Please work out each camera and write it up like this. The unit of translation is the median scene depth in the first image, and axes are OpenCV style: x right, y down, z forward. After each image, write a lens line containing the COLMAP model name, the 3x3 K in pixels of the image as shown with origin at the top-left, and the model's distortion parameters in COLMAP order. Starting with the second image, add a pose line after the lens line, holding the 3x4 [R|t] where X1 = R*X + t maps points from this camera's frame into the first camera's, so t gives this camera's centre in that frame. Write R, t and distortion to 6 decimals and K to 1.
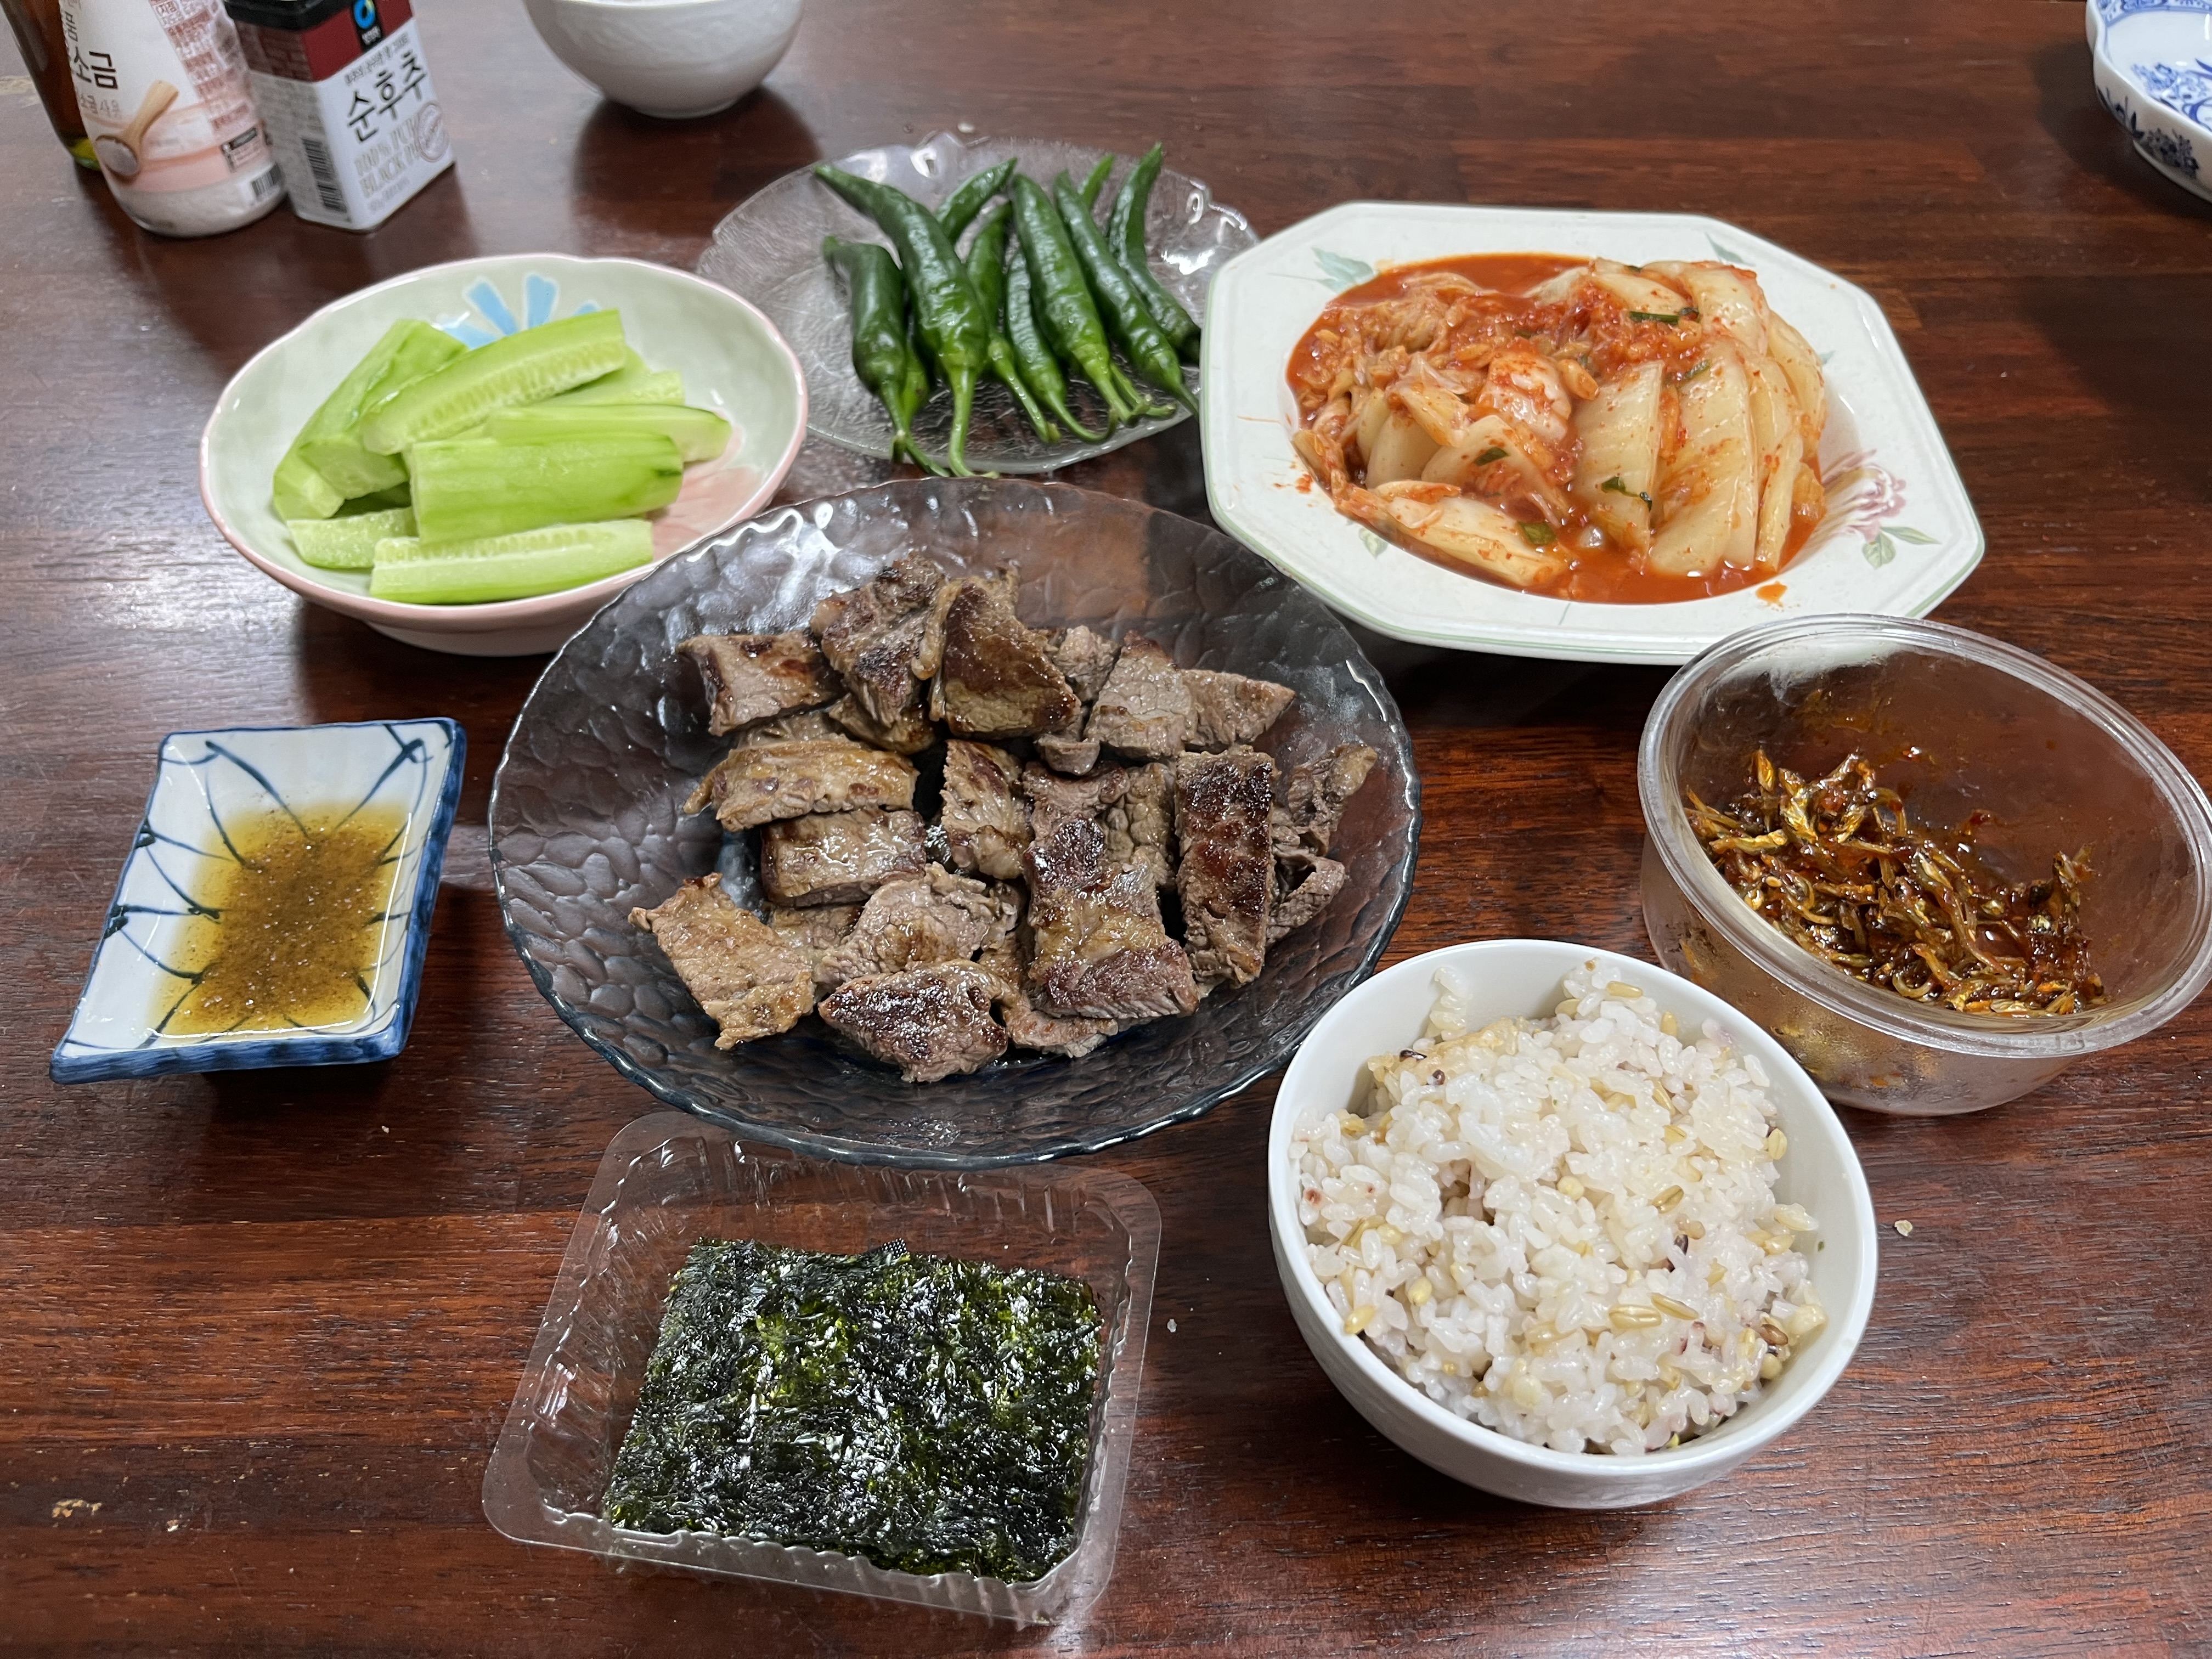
lens RADIAL K [[1670.4, 0, 1106.0], [0, 1670.4, 829.5], [0, 0, 1]] dist [0.002517, 0.000138]
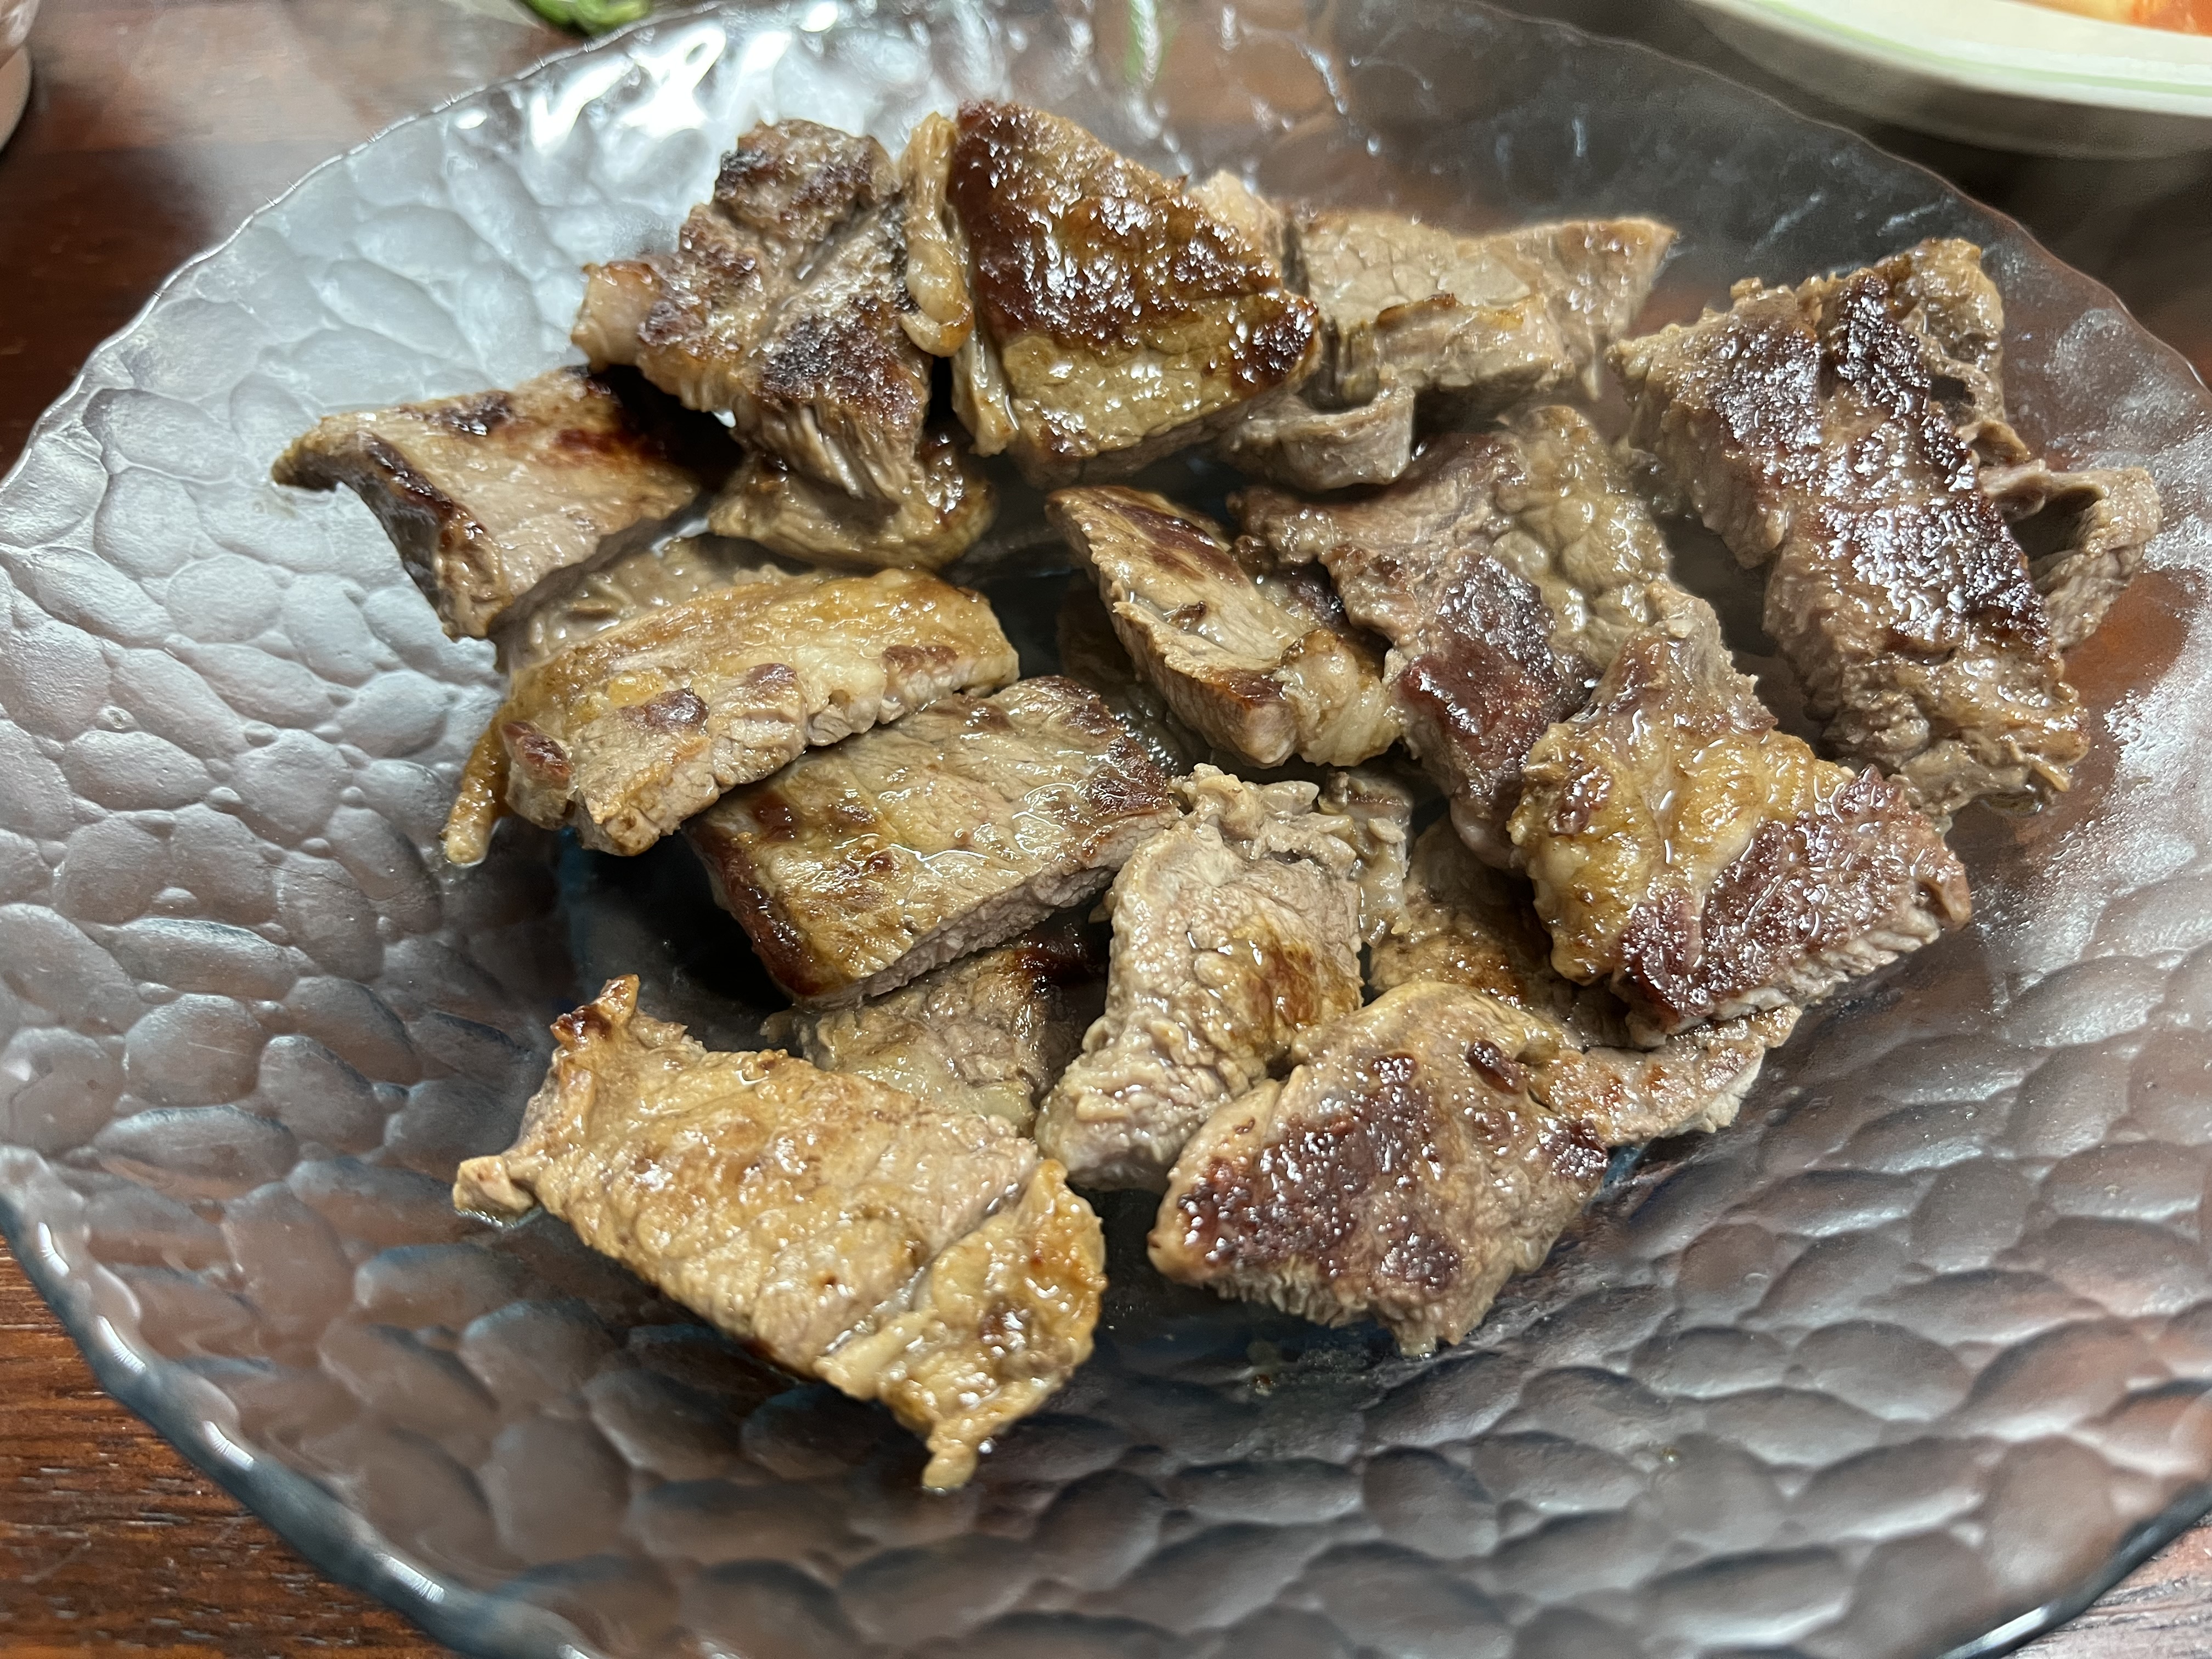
lens RADIAL K [[1745.8, 0, 1106.0], [0, 1745.8, 829.5], [0, 0, 1]] dist [-0.004117, -0.001717]
pose [[0.913045, -0.304297, 0.271573, -0.226820], [0.299729, 0.952185, 0.059217, 0.003386], [-0.276607, 0.027331, 0.960594, 0.604745]]
